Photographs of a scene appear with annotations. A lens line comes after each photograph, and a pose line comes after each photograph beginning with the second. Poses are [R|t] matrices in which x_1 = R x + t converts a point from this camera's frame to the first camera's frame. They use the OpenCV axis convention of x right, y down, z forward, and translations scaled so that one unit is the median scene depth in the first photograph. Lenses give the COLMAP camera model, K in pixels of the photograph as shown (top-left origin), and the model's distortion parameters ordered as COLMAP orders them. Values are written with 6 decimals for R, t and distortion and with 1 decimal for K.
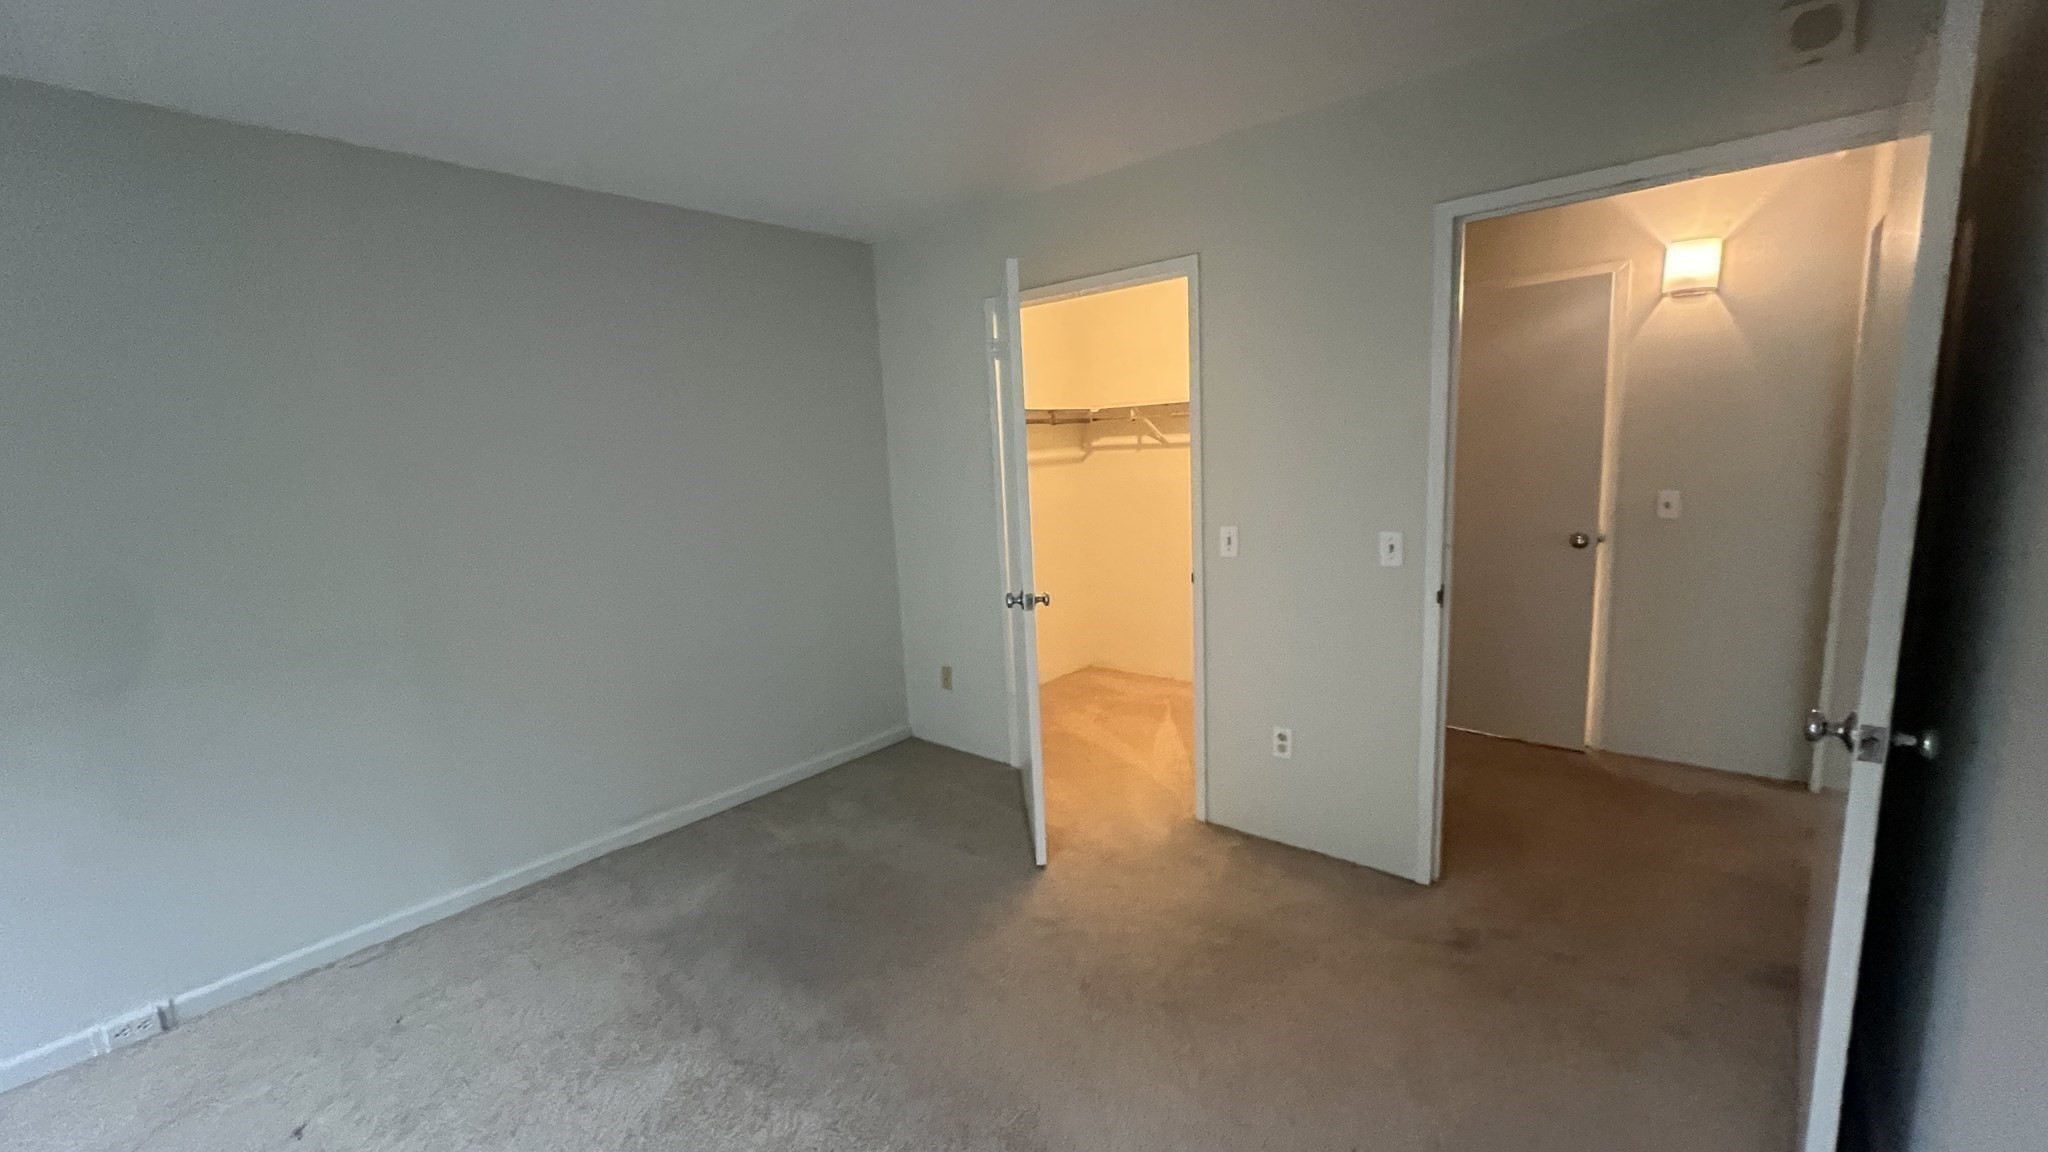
lens RADIAL K [[796.1, 0, 1024.0], [0, 796.1, 576.0], [0, 0, 1]] dist [-0.000113, 0.000021]
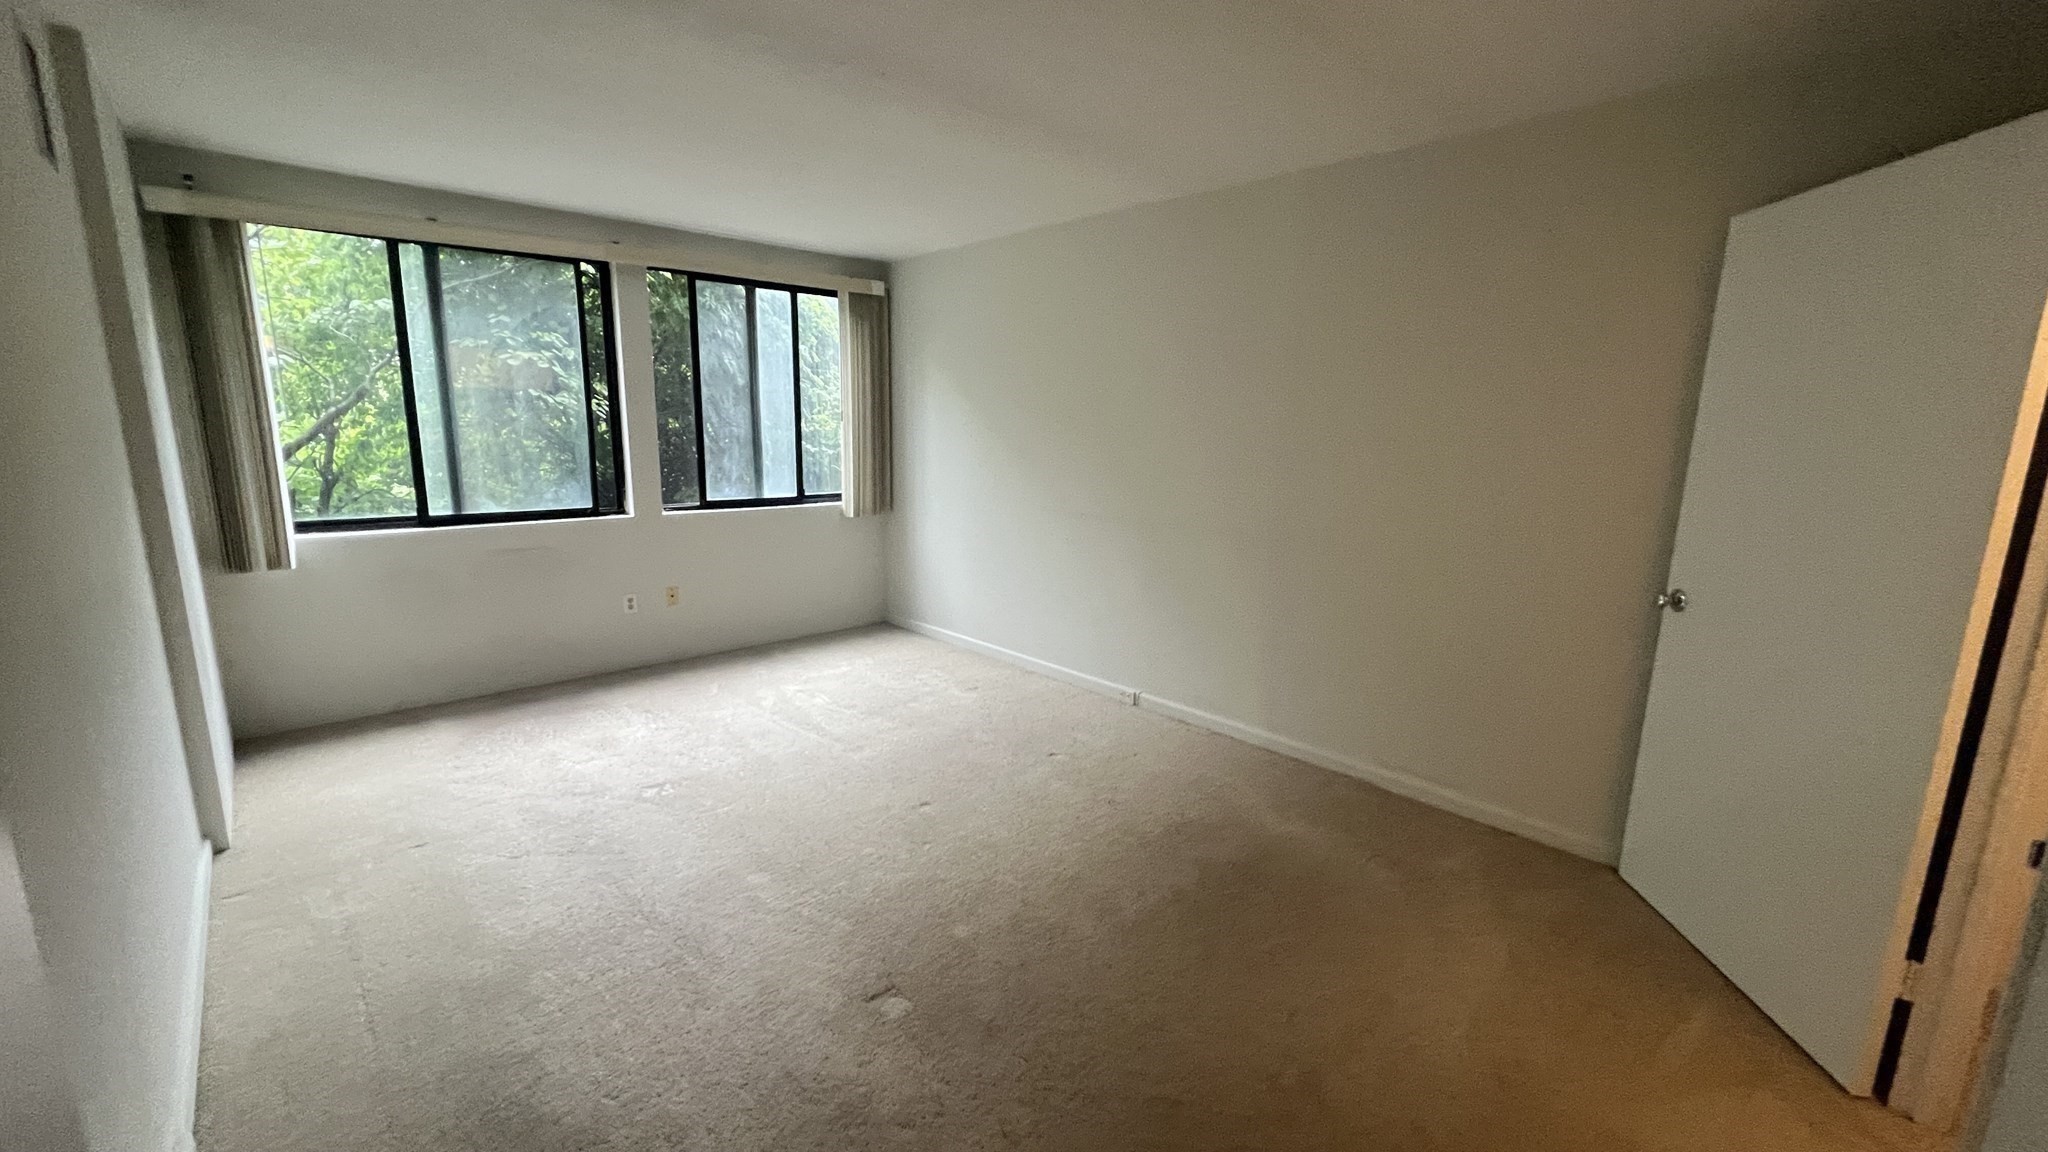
lens RADIAL K [[817.1, 0, 1024.0], [0, 817.1, 576.0], [0, 0, 1]] dist [0.001196, -0.000035]
pose [[-0.090668, 0.236644, -0.967357, 0.633675], [-0.175059, 0.952445, 0.249404, -0.134356], [0.980374, 0.191958, -0.044929, 0.656717]]
